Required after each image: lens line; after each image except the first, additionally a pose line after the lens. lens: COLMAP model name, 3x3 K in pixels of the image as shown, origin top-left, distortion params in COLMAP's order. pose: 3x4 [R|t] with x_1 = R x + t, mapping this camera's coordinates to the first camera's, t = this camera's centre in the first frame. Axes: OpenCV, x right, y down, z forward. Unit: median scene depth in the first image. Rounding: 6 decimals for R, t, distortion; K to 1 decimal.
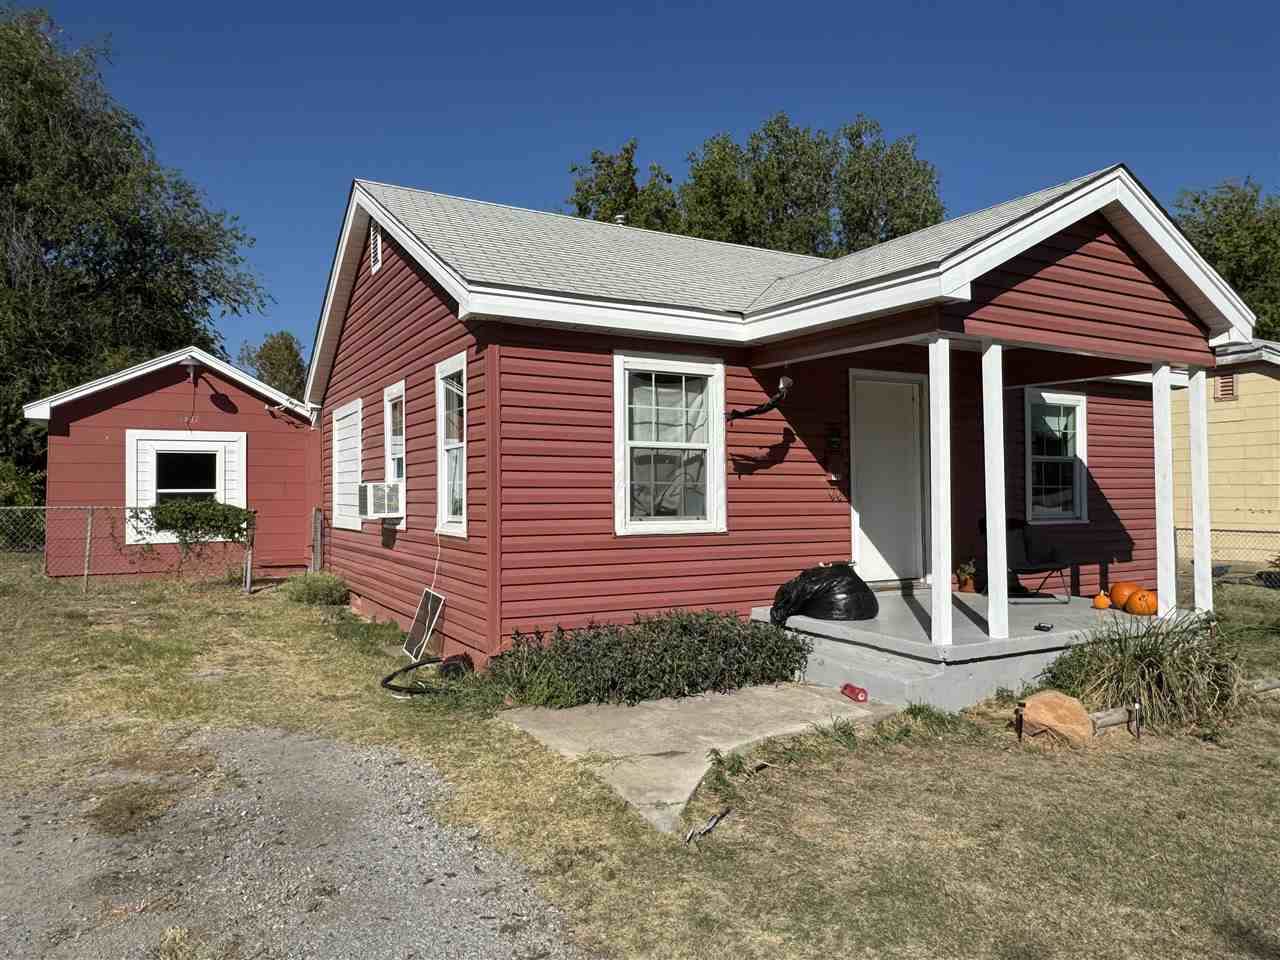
lens RADIAL K [[871.6, 0, 640.0], [0, 871.6, 480.0], [0, 0, 1]] dist [0.001938, 0.000359]
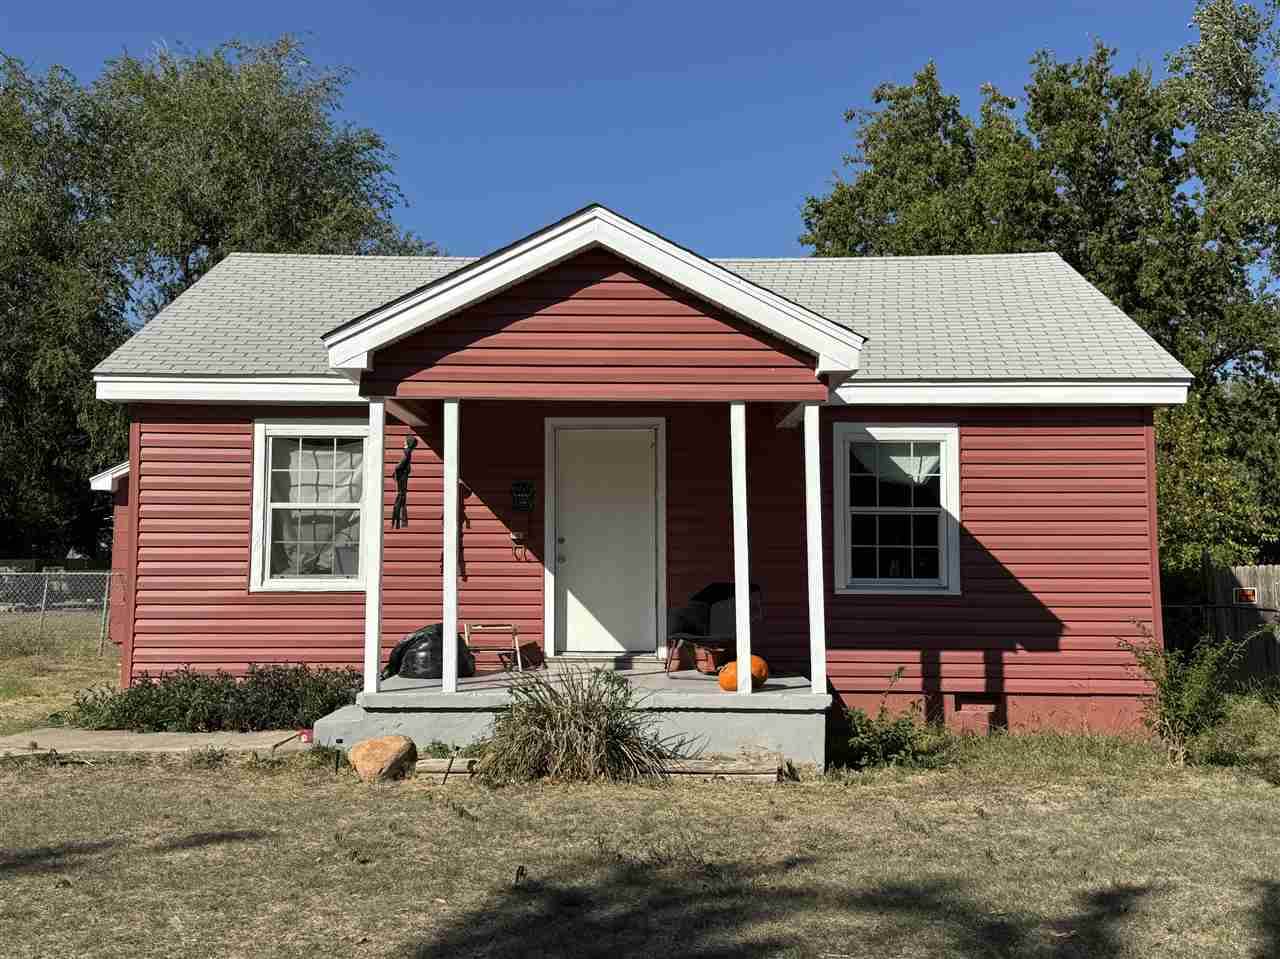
lens RADIAL K [[1351.6, 0, 640.0], [0, 1351.6, 479.5], [0, 0, 1]] dist [0.107441, 0.001746]
pose [[0.874548, -0.027969, -0.484132, 1.143323], [0.001871, 0.998523, -0.054305, 0.017252], [0.484935, 0.046587, 0.873308, -0.227015]]
